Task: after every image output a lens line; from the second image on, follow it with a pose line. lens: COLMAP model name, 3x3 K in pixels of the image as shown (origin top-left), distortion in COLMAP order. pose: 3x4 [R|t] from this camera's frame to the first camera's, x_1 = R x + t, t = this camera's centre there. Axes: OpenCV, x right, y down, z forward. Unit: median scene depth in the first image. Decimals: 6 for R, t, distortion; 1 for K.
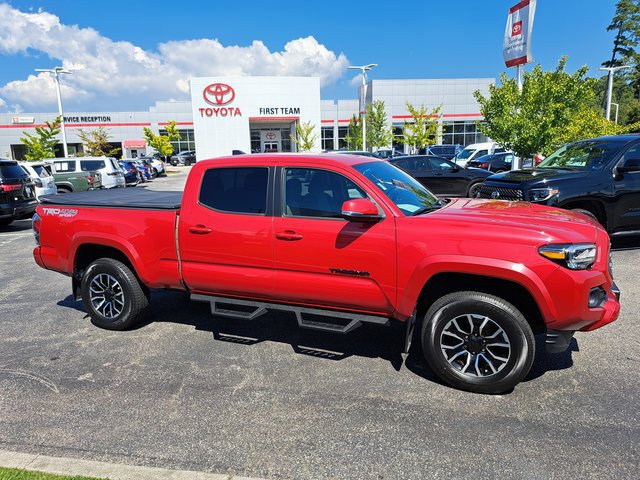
lens RADIAL K [[459.7, 0, 315.4], [0, 459.7, 243.2], [0, 0, 1]] dist [0.052320, -0.049232]
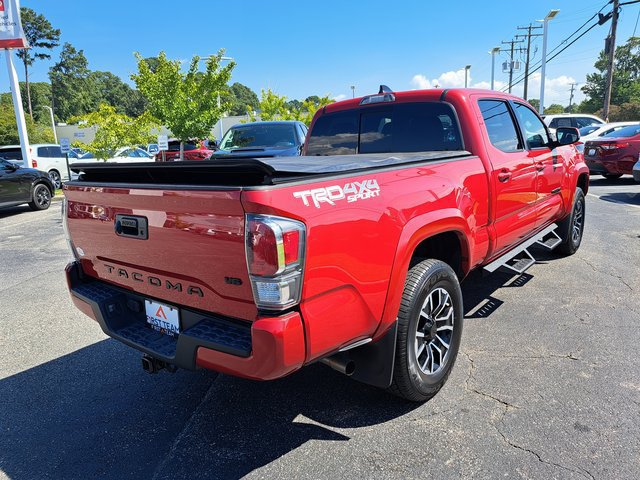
lens RADIAL K [[459.7, 0, 323.2], [0, 459.7, 231.3], [0, 0, 1]] dist [0.052320, -0.049232]
pose [[0.259994, -0.172414, 0.950093, -0.088685], [0.228880, 0.966894, 0.112830, -0.007877], [-0.938092, 0.188122, 0.290849, 0.086444]]
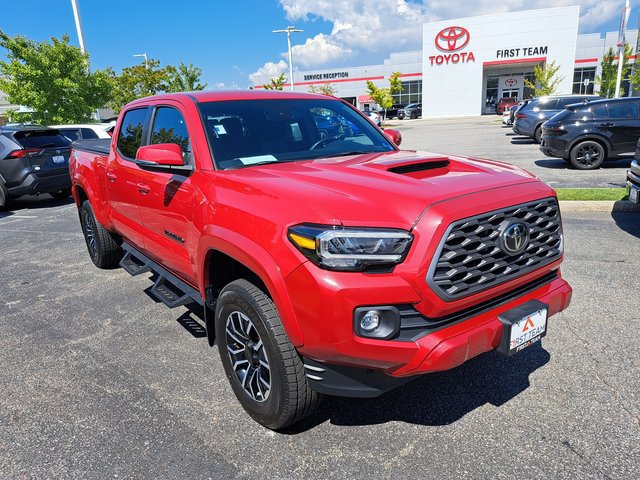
lens RADIAL K [[459.7, 0, 318.0], [0, 459.7, 246.3], [0, 0, 1]] dist [0.052320, -0.049232]
pose [[0.872315, 0.120616, -0.473834, 0.048110], [-0.072058, 0.990227, 0.119408, -0.002453], [0.483606, -0.070017, 0.872481, 0.028383]]
